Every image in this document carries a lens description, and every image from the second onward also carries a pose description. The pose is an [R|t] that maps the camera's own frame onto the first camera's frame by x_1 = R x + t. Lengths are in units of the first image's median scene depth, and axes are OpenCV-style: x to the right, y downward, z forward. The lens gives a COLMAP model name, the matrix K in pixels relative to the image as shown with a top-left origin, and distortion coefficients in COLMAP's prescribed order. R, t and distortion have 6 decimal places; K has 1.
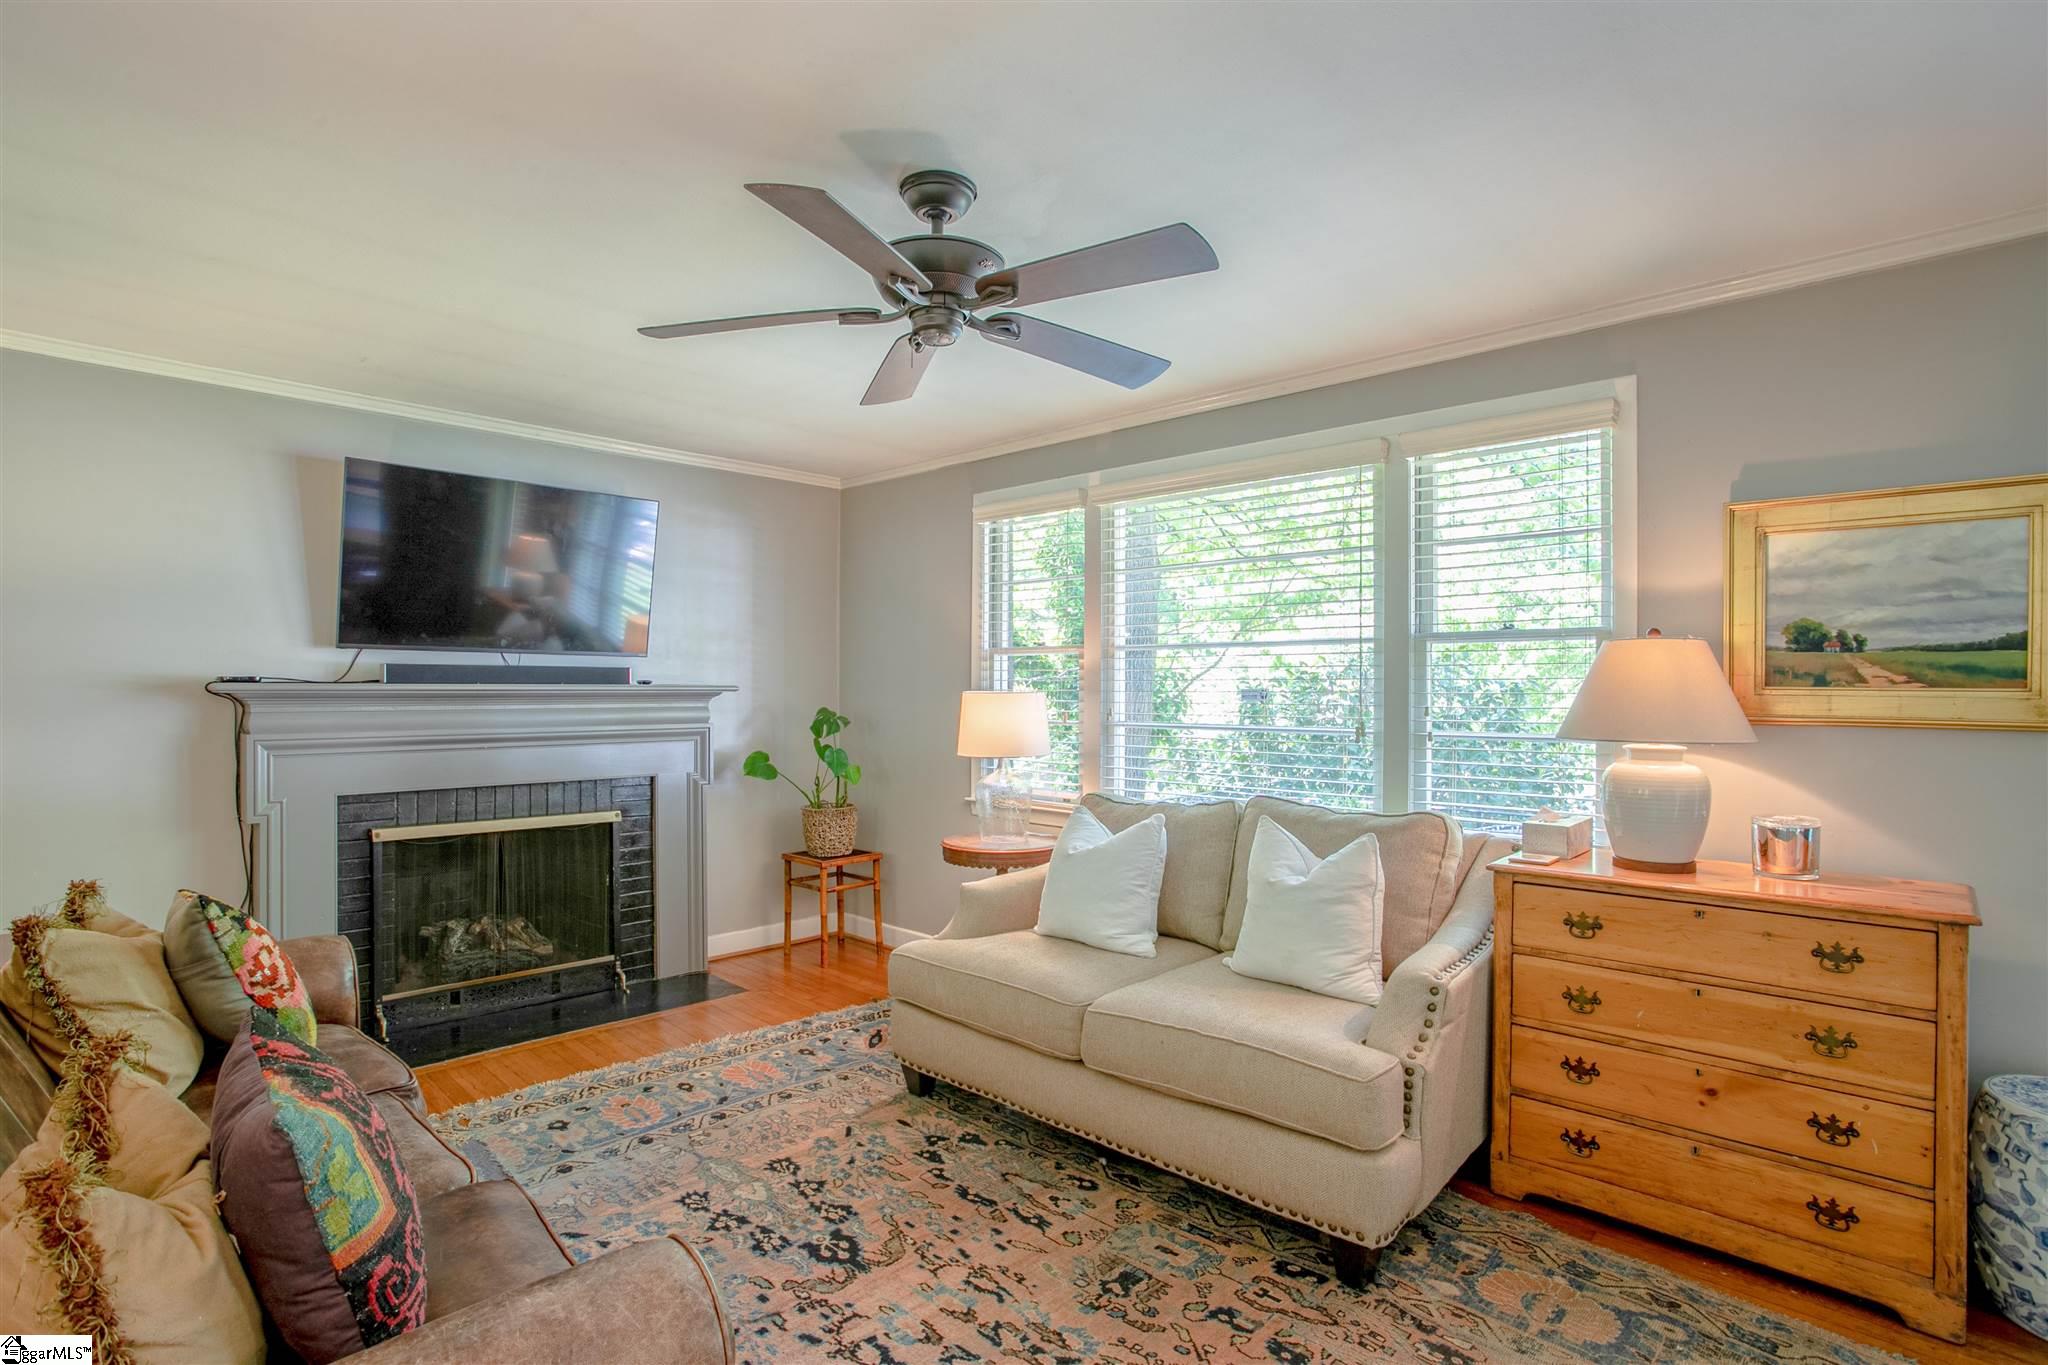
lens RADIAL K [[998.5, 0, 1032.9], [0, 998.5, 684.4], [0, 0, 1]] dist [-0.071004, 0.026796]
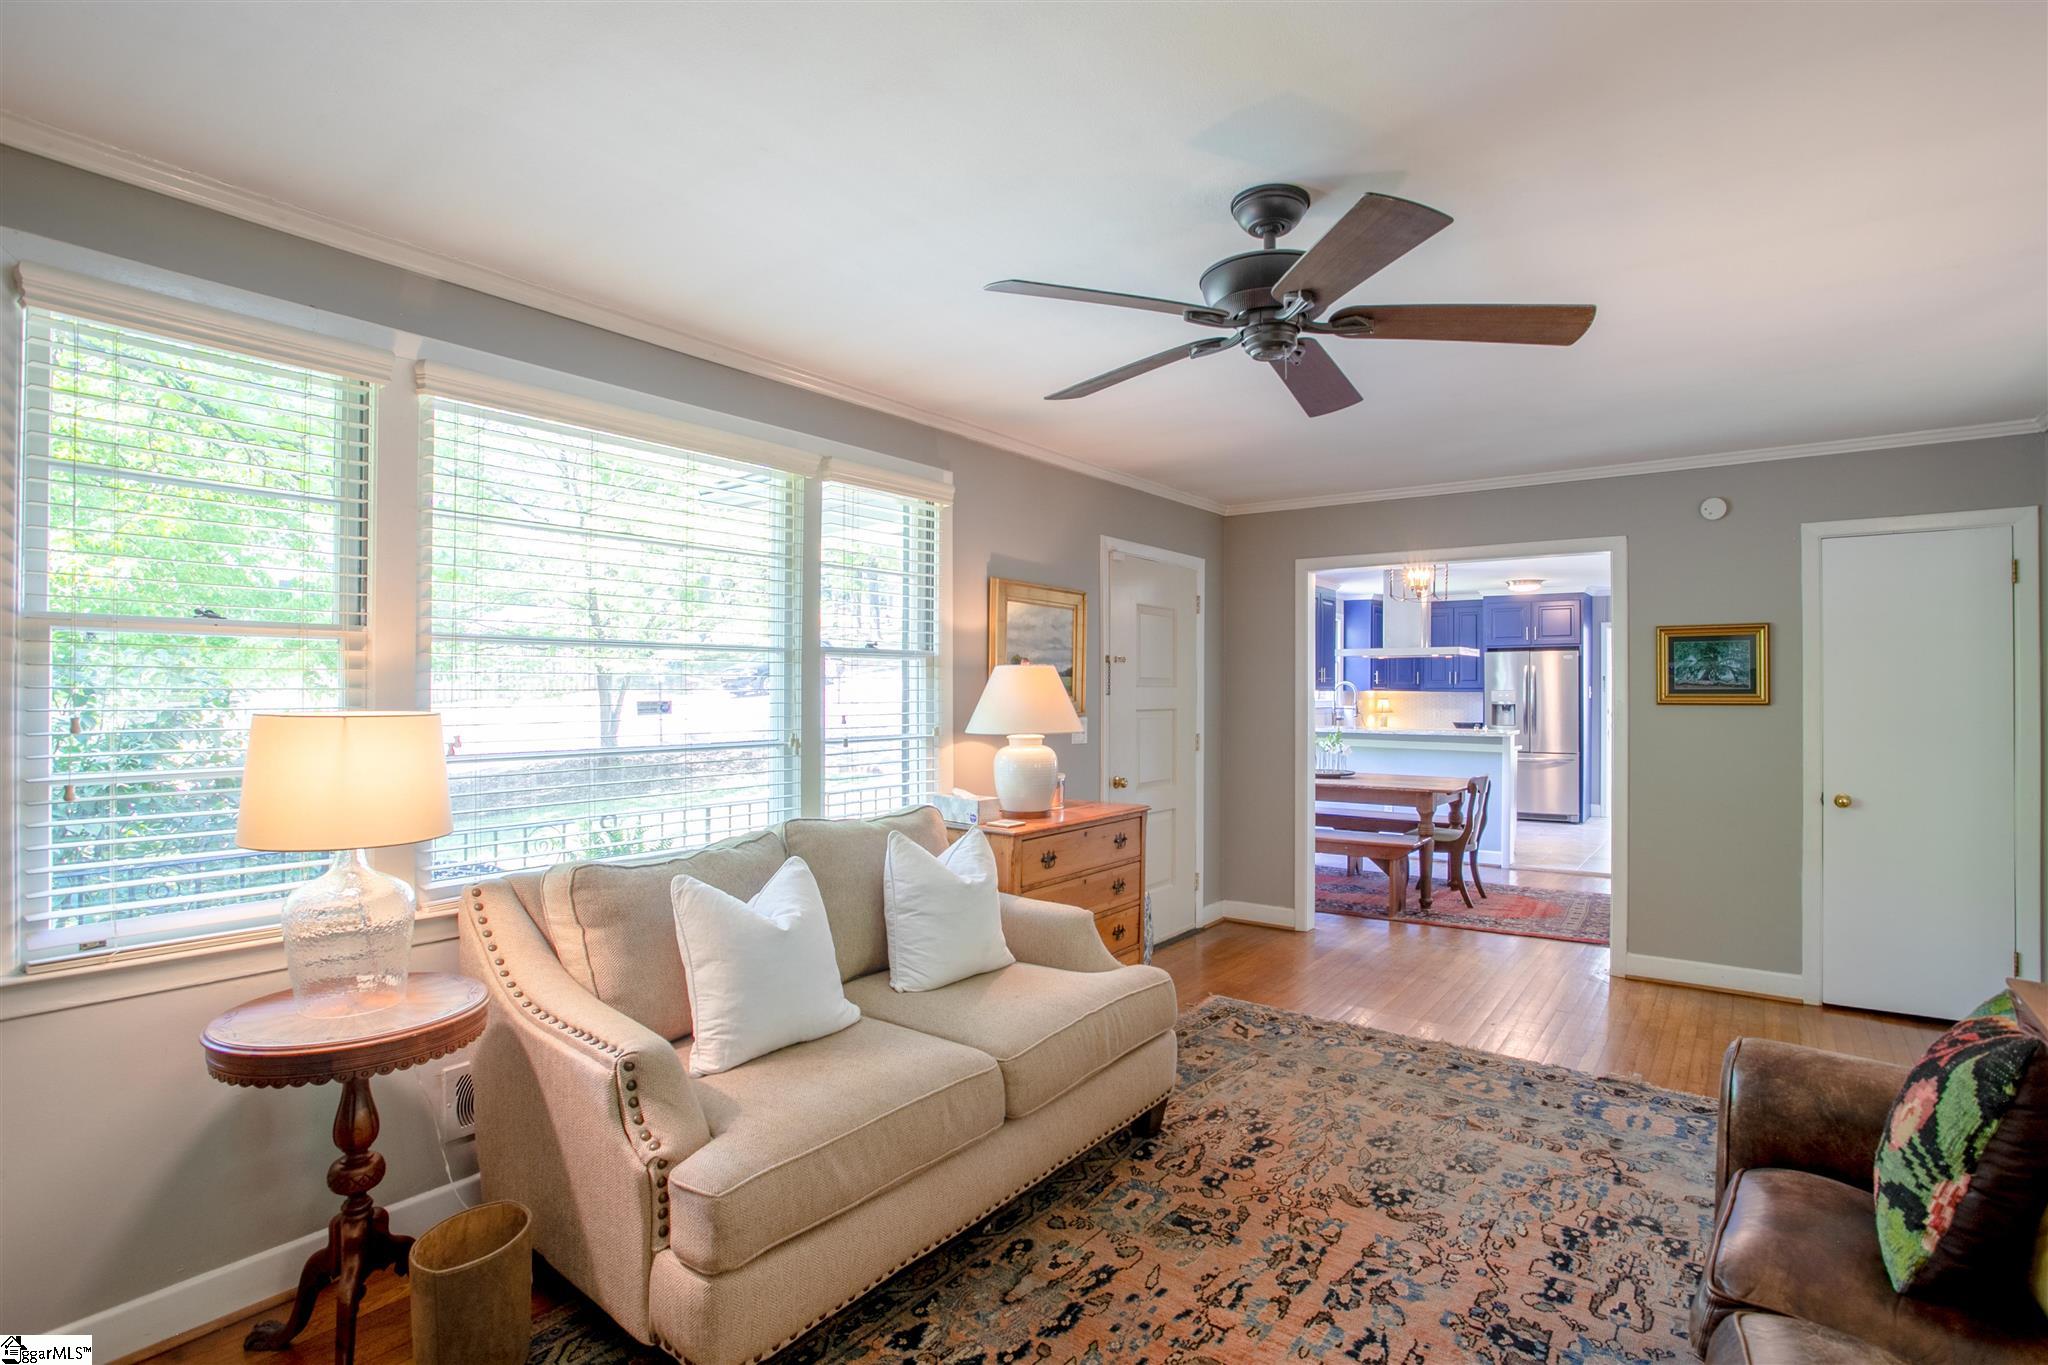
lens RADIAL K [[998.5, 0, 1032.9], [0, 998.5, 684.4], [0, 0, 1]] dist [-0.071004, 0.026796]
pose [[-0.115206, 0.002034, 0.993339, -0.821608], [-0.005366, 0.999982, -0.002670, -0.011619], [-0.993327, -0.005637, -0.115193, 1.056190]]
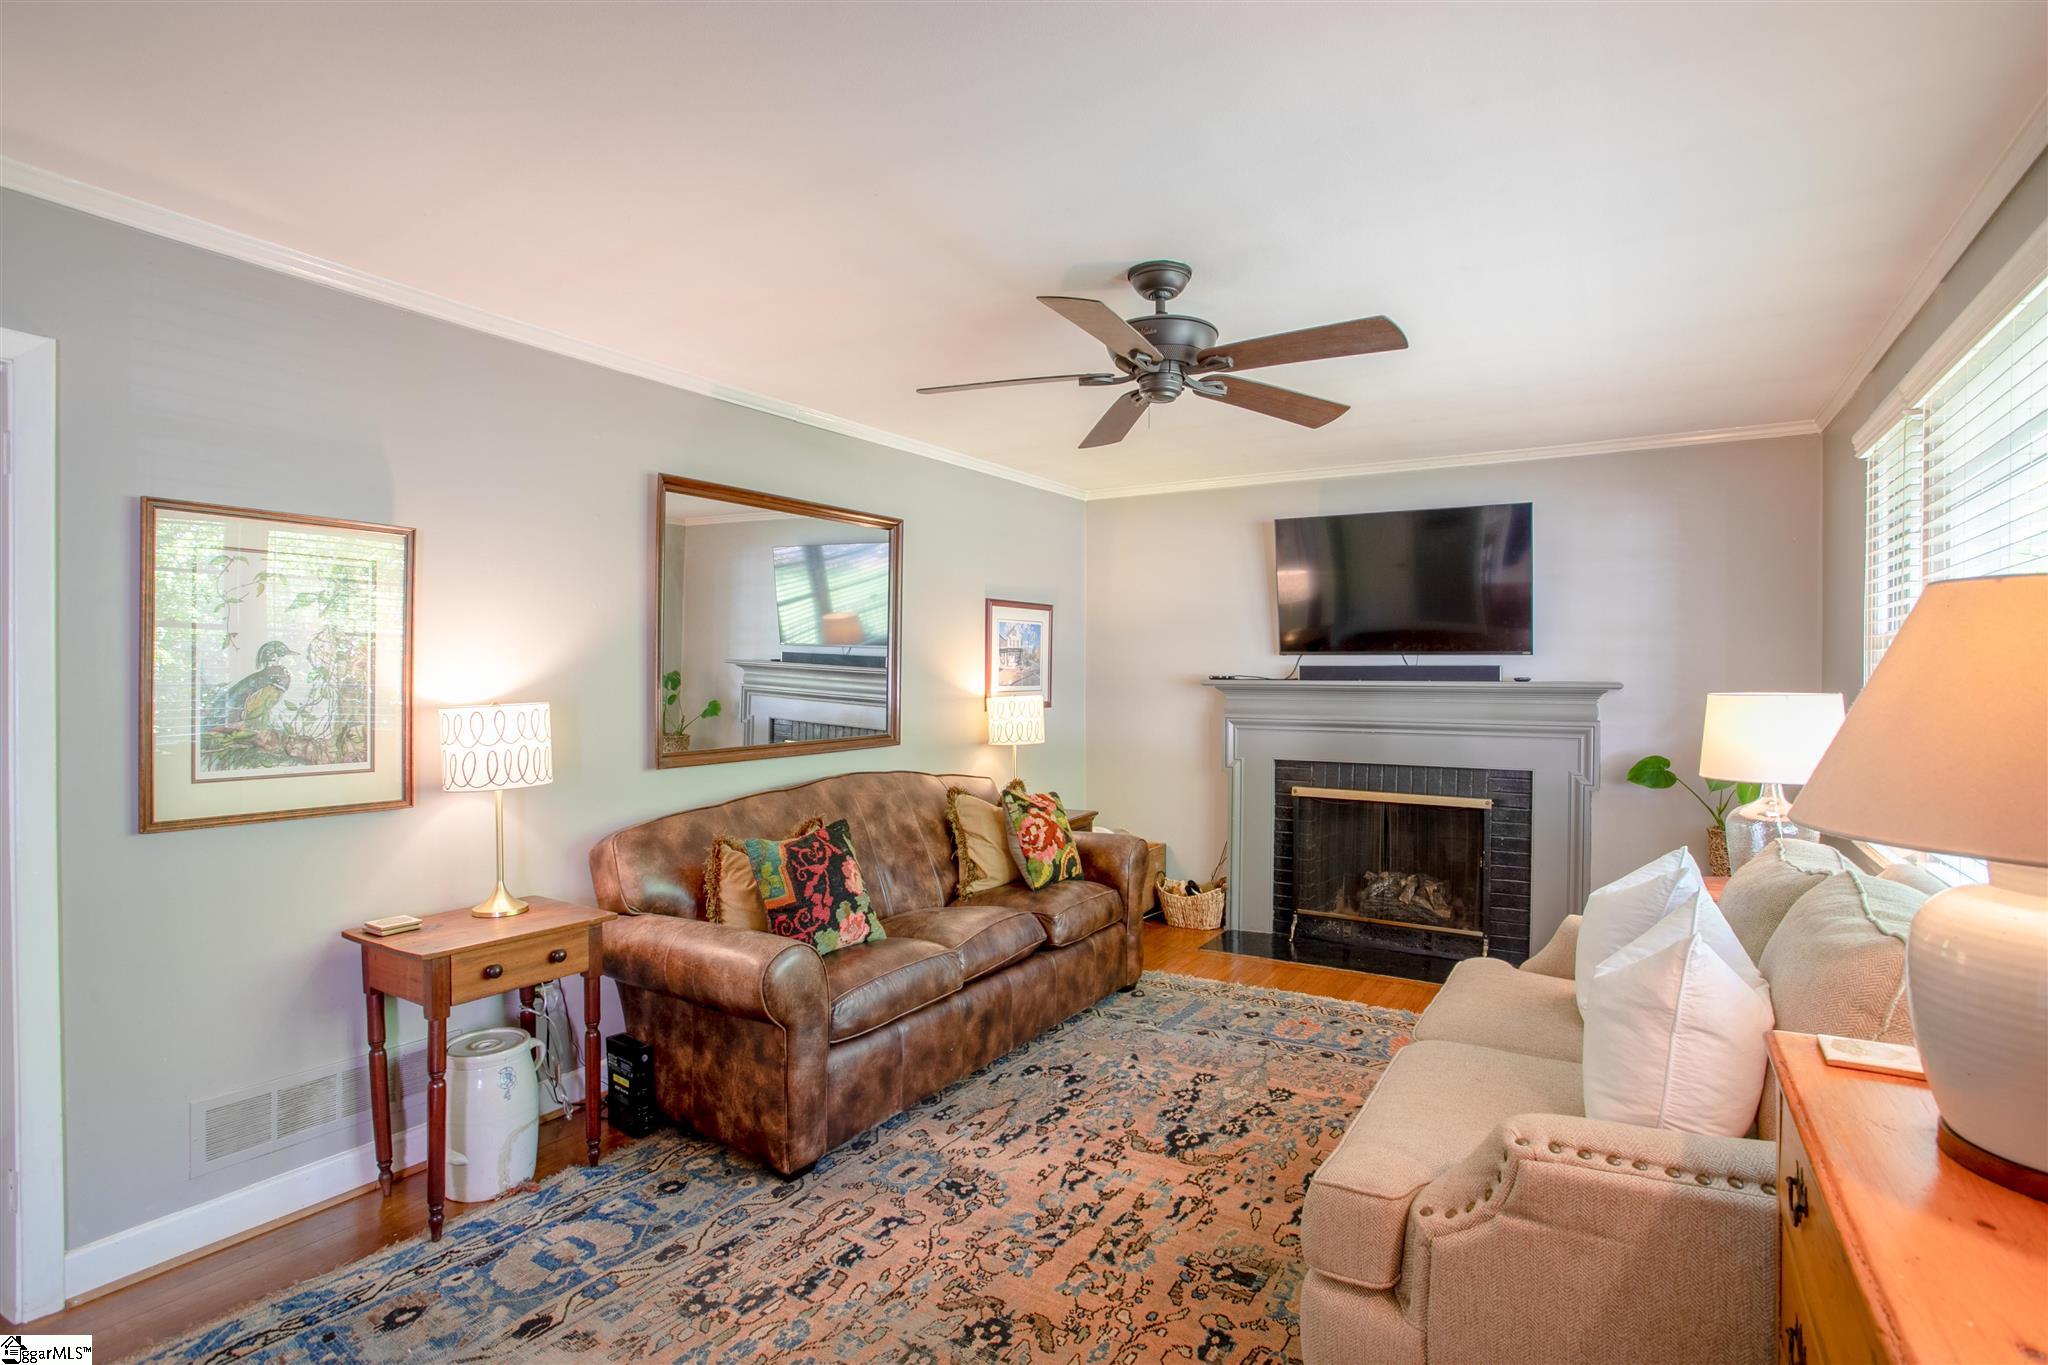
lens RADIAL K [[998.5, 0, 1032.9], [0, 998.5, 684.4], [0, 0, 1]] dist [-0.071004, 0.026796]
pose [[0.198714, 0.005615, -0.980041, 0.832475], [0.000956, 0.999982, 0.005923, -0.005489], [0.980057, -0.002114, 0.198705, 0.476249]]
